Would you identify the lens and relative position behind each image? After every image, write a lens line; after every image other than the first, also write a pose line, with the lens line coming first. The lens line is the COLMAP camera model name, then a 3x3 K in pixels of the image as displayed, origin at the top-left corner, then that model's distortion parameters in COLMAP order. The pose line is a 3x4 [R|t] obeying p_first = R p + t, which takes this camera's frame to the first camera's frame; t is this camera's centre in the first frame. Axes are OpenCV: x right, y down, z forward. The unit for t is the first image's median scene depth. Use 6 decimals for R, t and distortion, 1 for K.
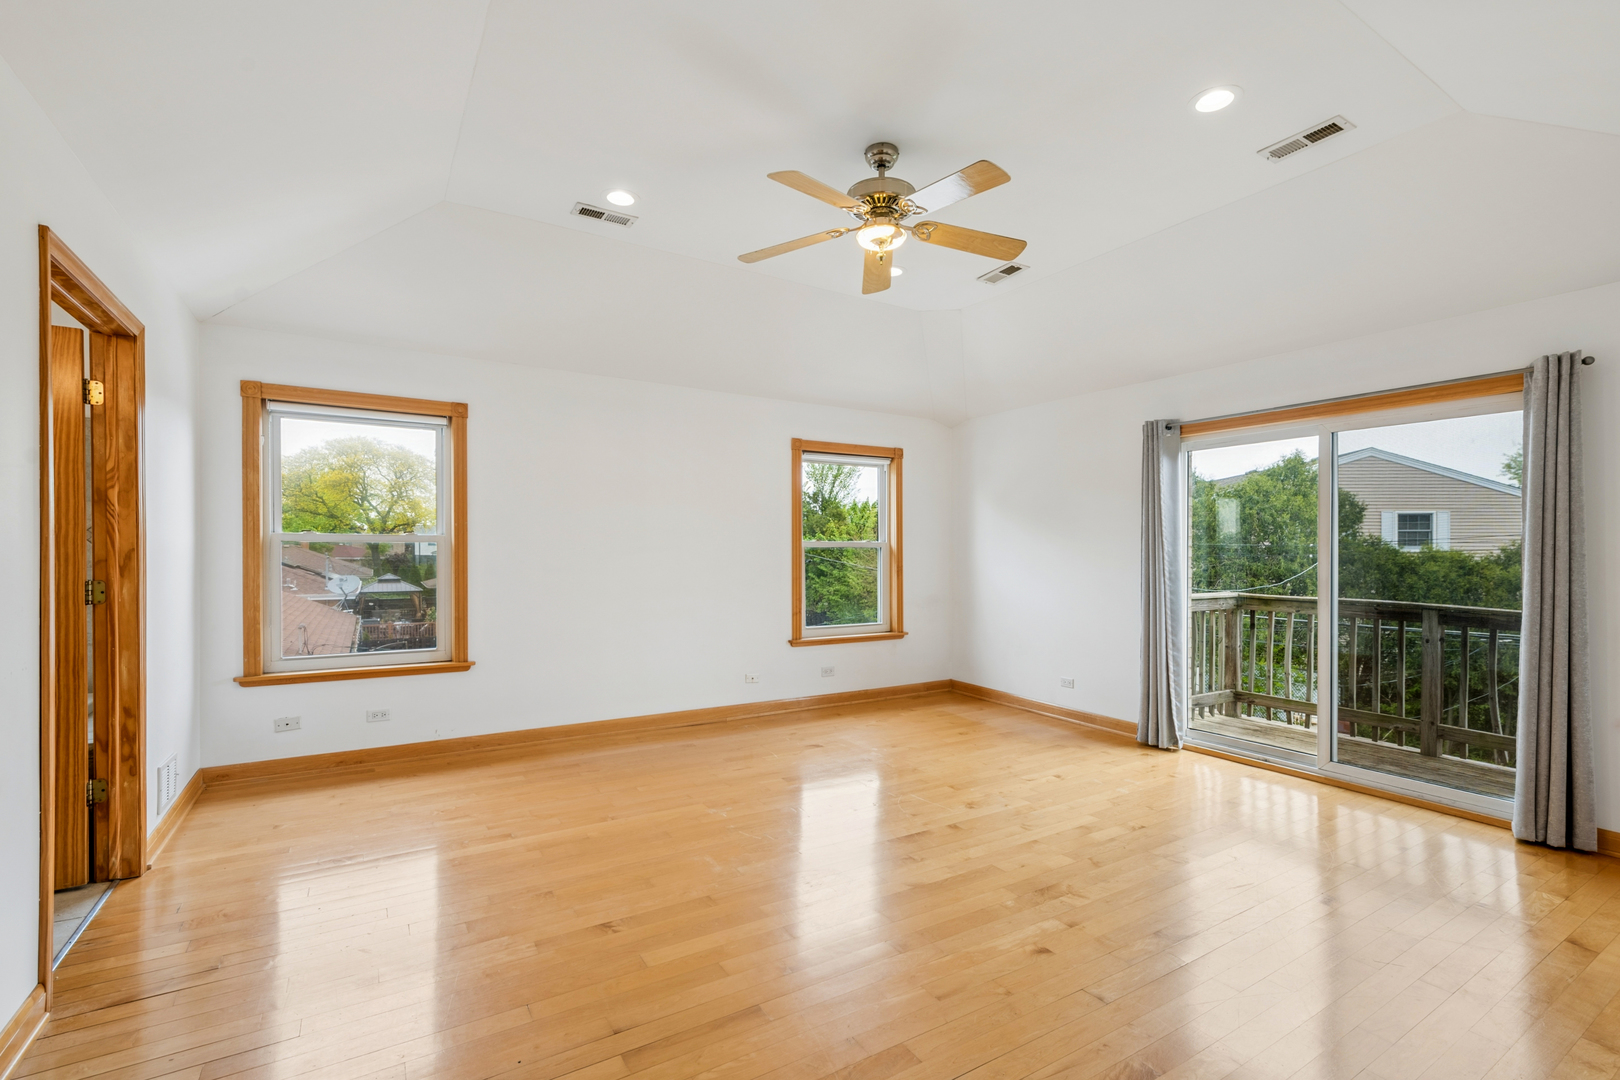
lens RADIAL K [[720.2, 0, 811.4], [0, 720.2, 548.6], [0, 0, 1]] dist [0.000746, 0.000098]
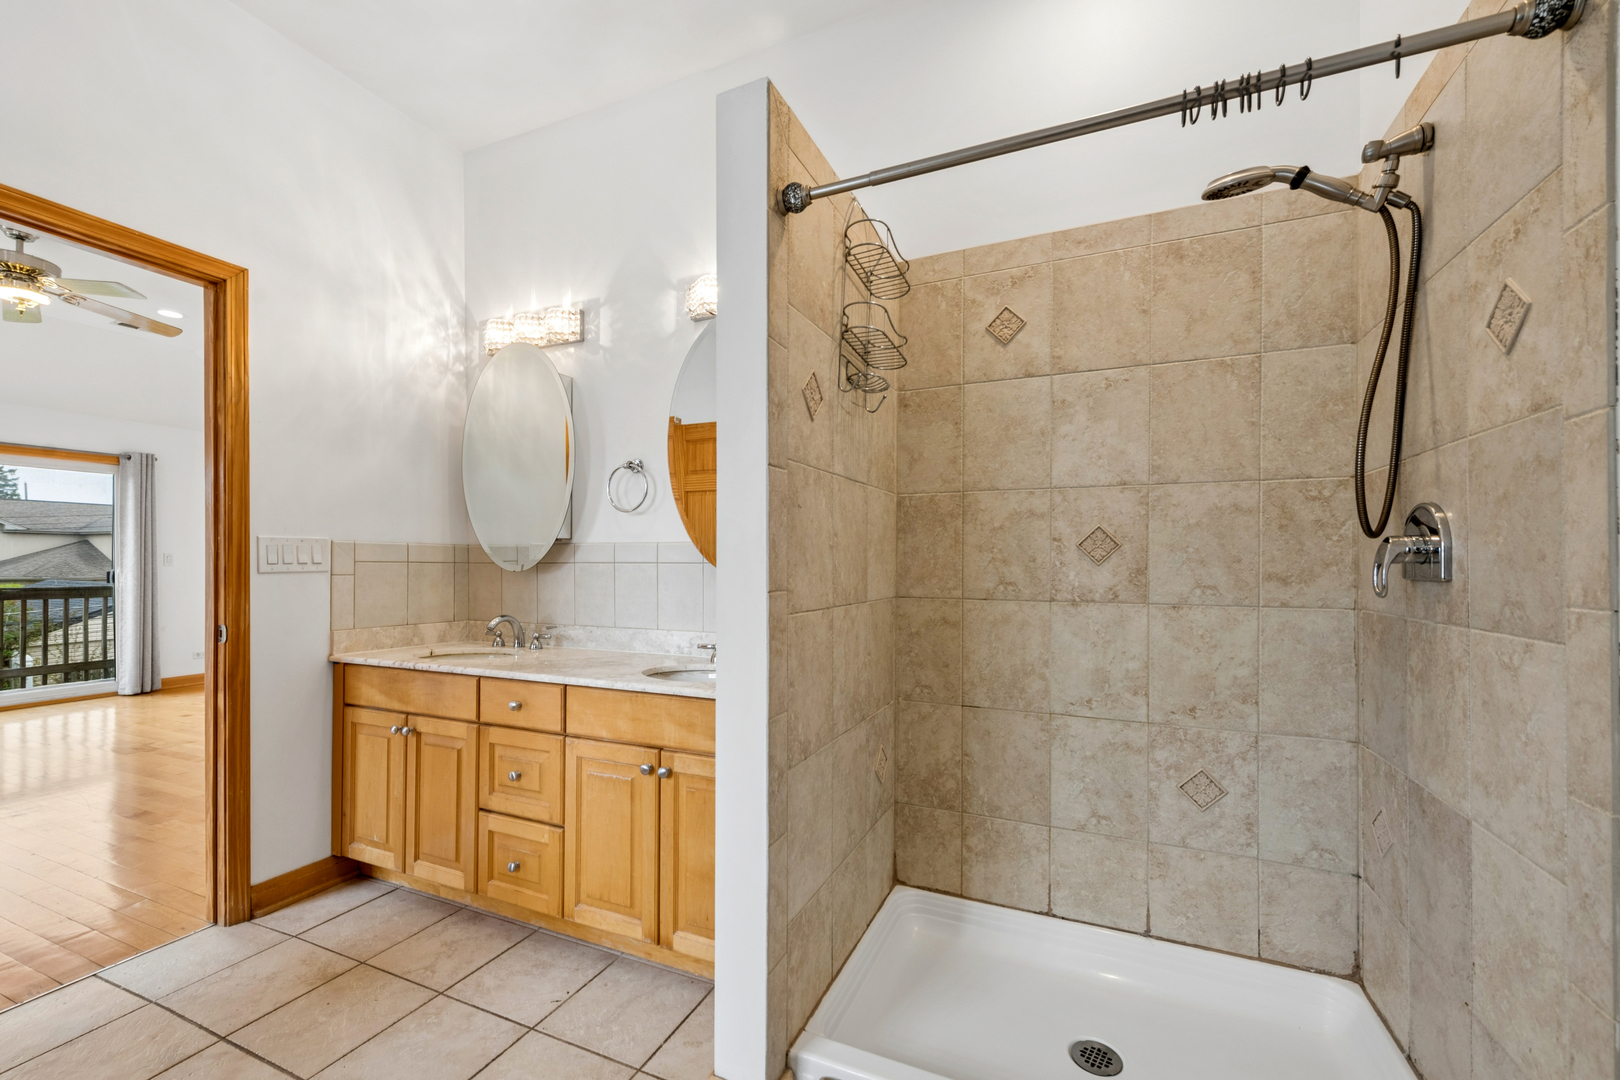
lens RADIAL K [[654.5, 0, 813.2], [0, 654.5, 575.6], [0, 0, 1]] dist [0.001227, -0.000241]
pose [[-0.566406, -0.025159, 0.823742, -1.071374], [-0.010209, 0.999671, 0.023512, 0.009987], [-0.824063, 0.004908, -0.566477, 0.332590]]
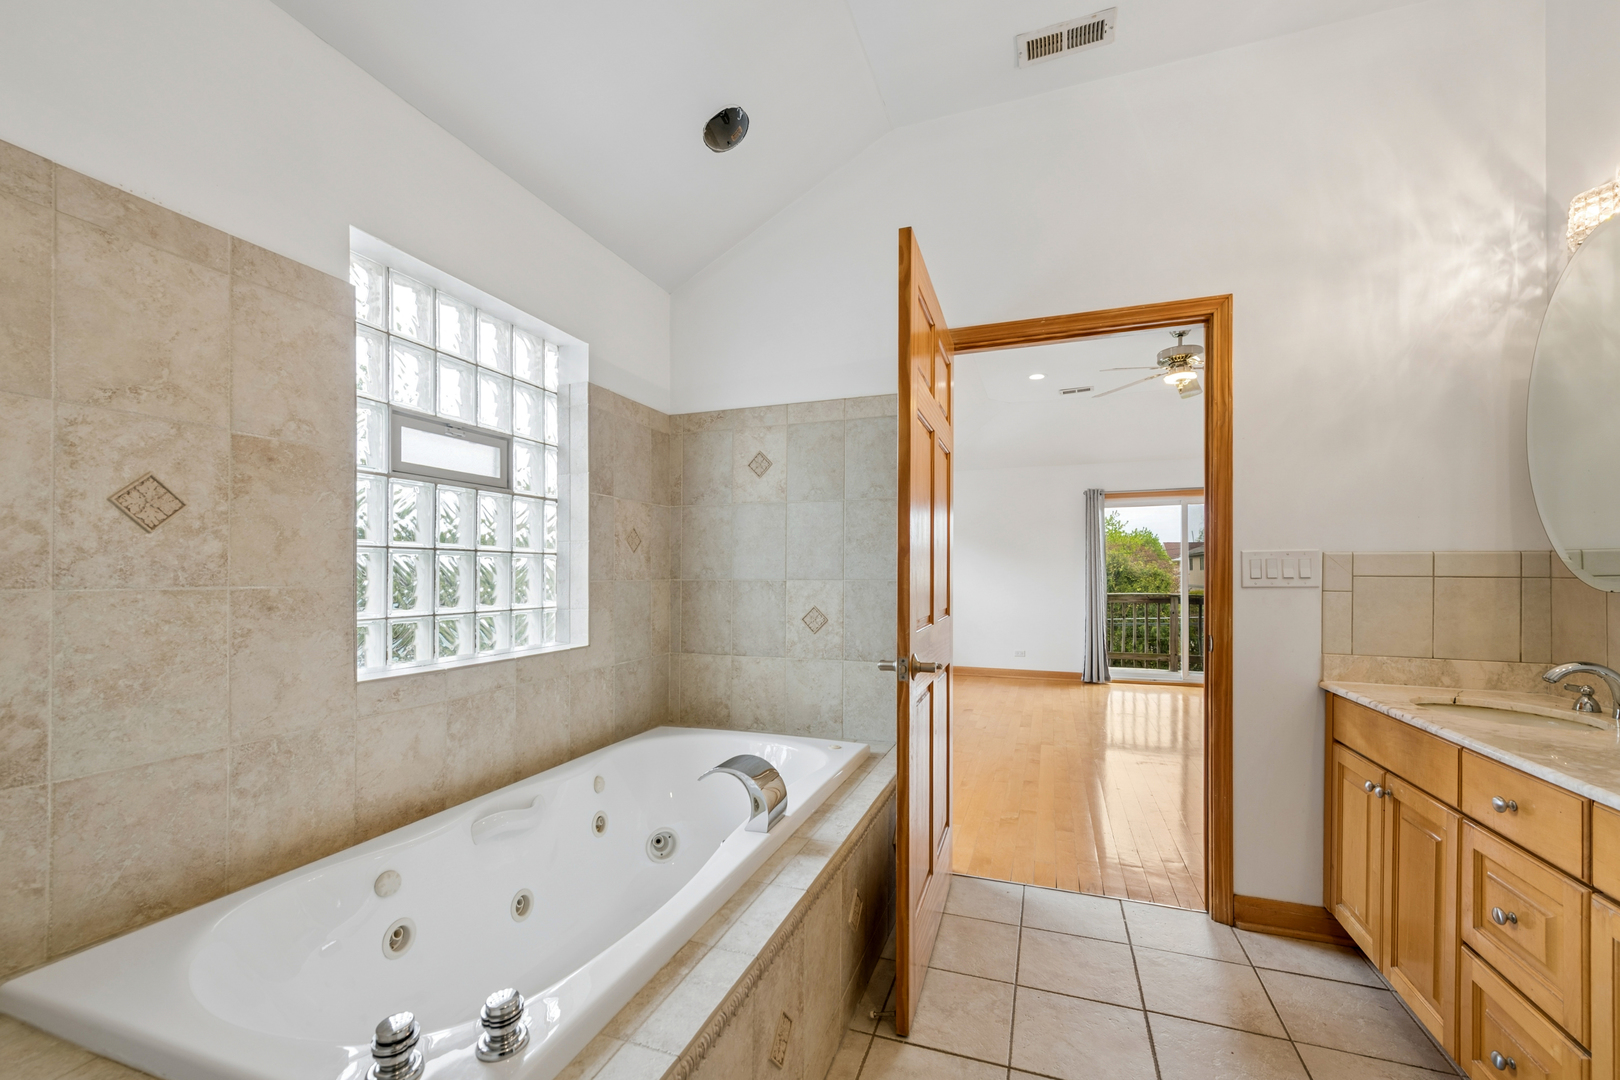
lens RADIAL K [[654.5, 0, 813.2], [0, 654.5, 575.6], [0, 0, 1]] dist [0.001227, -0.000241]
pose [[0.786852, -0.006834, 0.617104, -0.996118], [0.002484, 0.999966, 0.007906, 0.010064], [-0.617136, -0.004688, 0.786842, 0.210036]]
